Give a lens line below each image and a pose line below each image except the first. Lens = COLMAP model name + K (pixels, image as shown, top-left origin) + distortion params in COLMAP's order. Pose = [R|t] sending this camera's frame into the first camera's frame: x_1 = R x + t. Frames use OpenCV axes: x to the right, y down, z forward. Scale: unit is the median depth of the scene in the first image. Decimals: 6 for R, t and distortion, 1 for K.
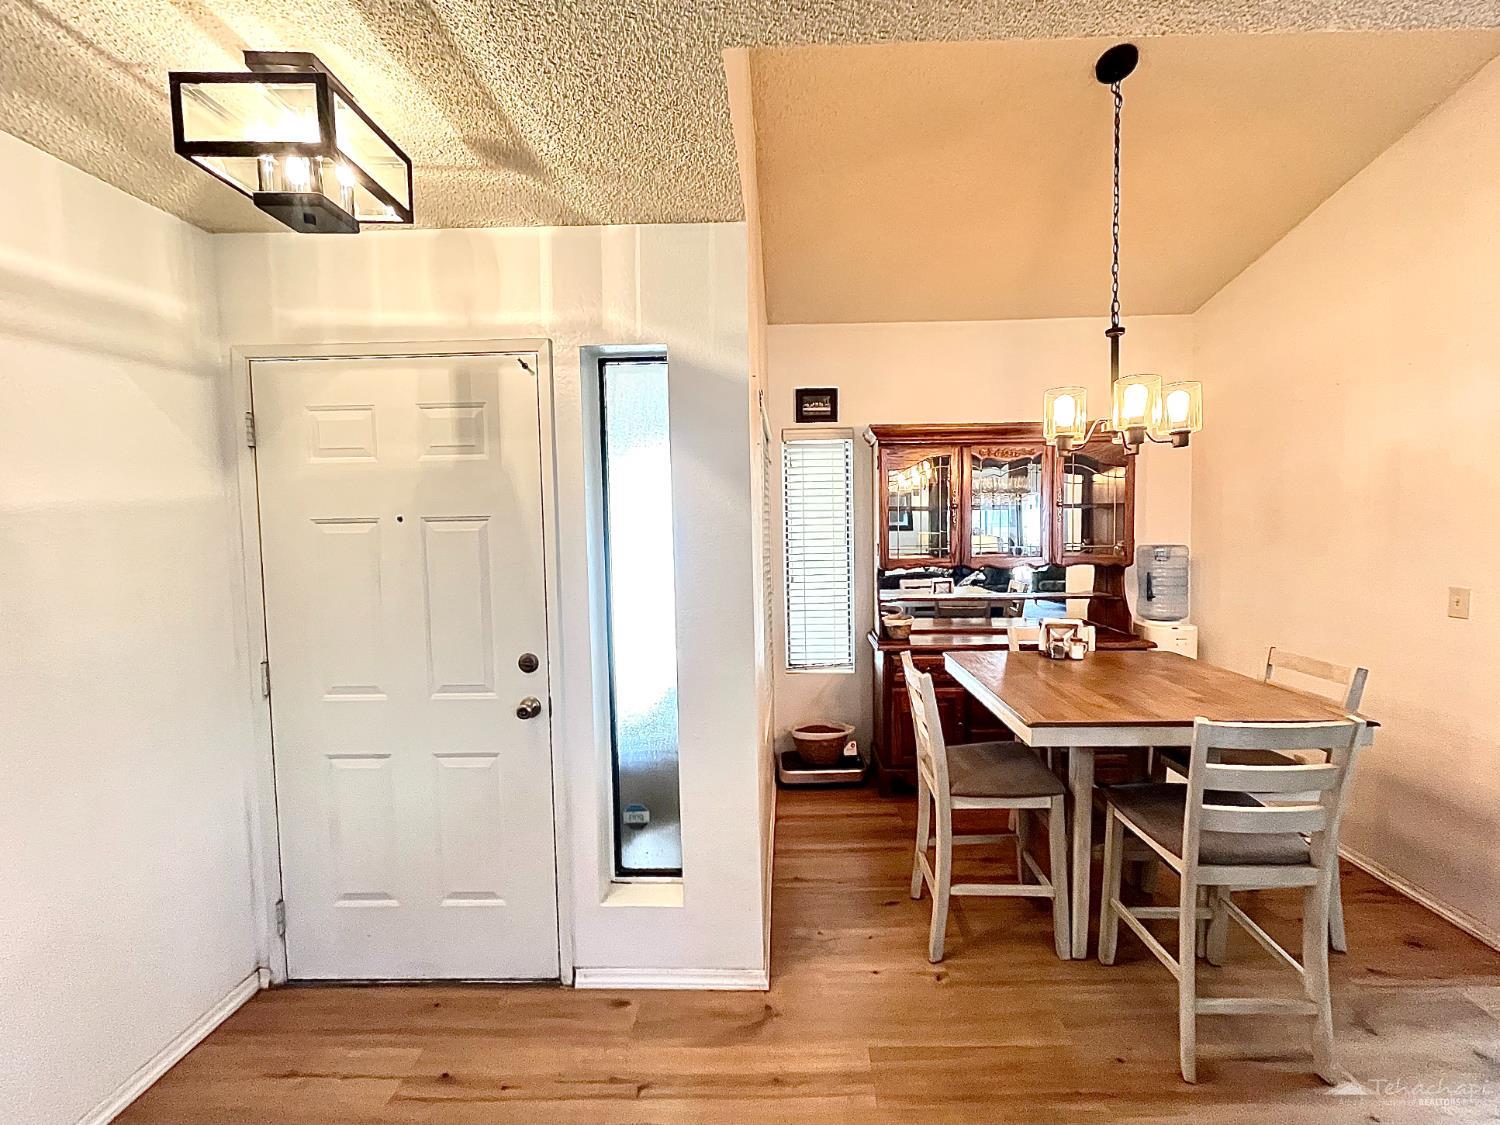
lens RADIAL K [[606.8, 0, 783.8], [0, 606.8, 562.3], [0, 0, 1]] dist [0.000242, -0.000039]
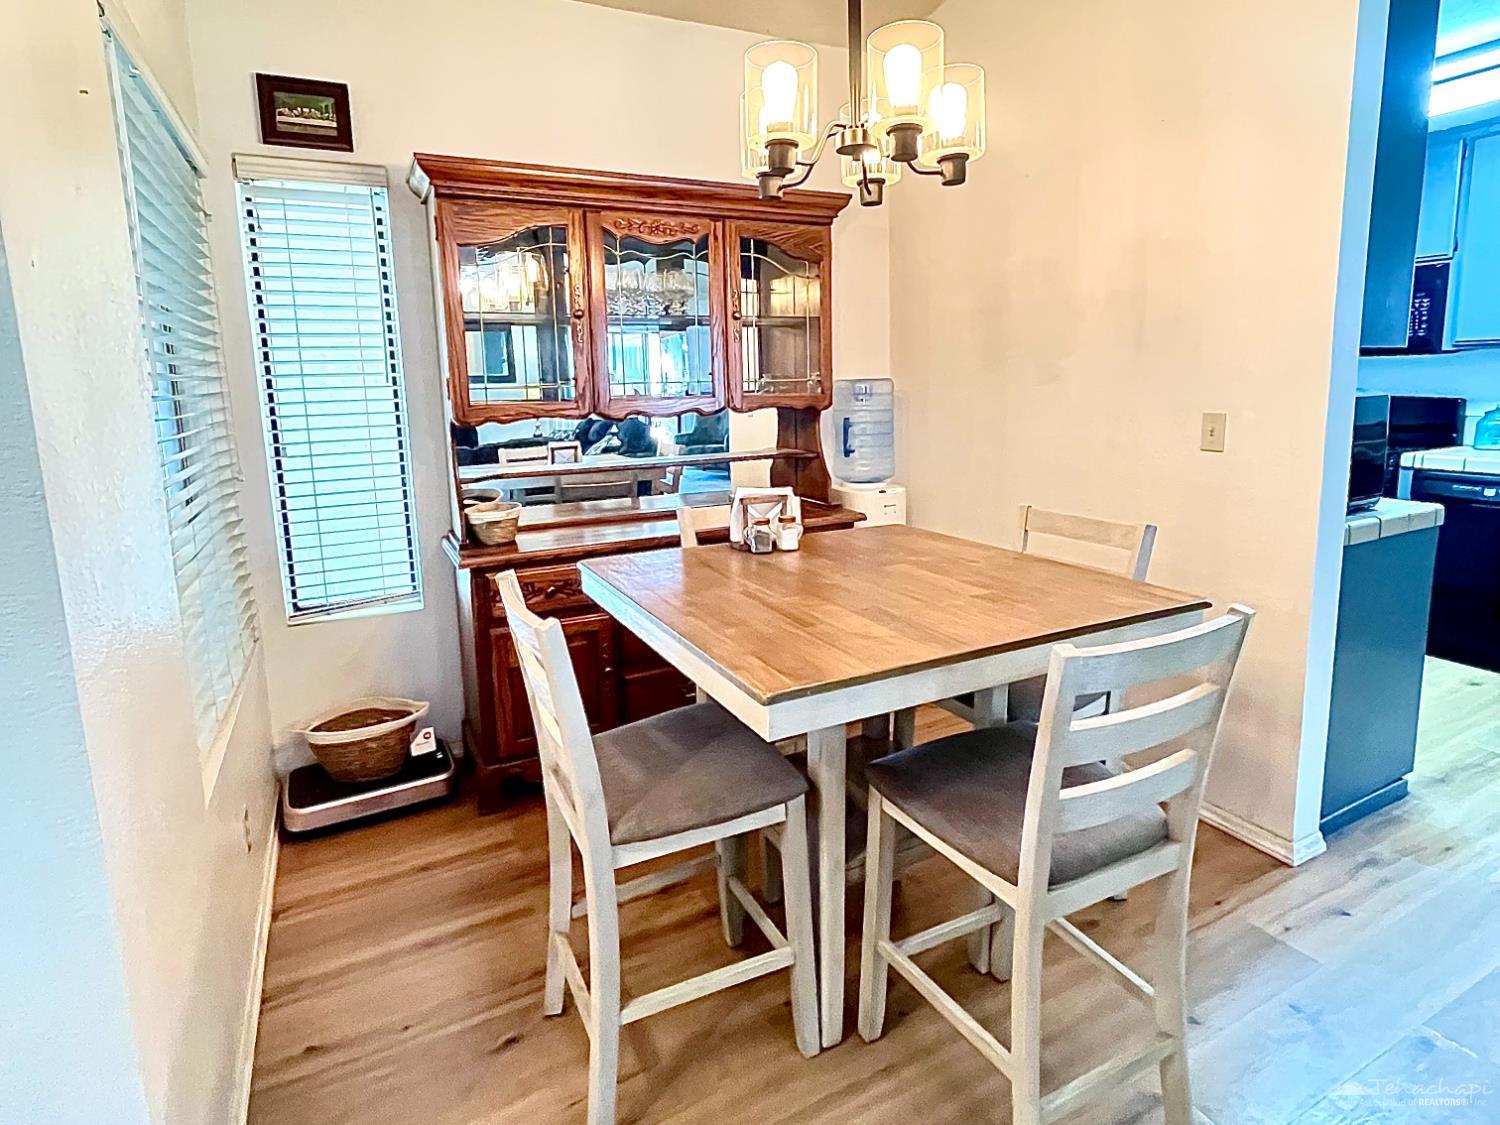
lens RADIAL K [[798.9, 0, 747.8], [0, 798.9, 500.2], [0, 0, 1]] dist [0.001489, 0.000207]
pose [[0.882978, -0.076141, 0.463197, 0.052100], [0.036144, 0.994856, 0.094635, 0.021968], [-0.468020, -0.066819, 0.881188, 0.224986]]
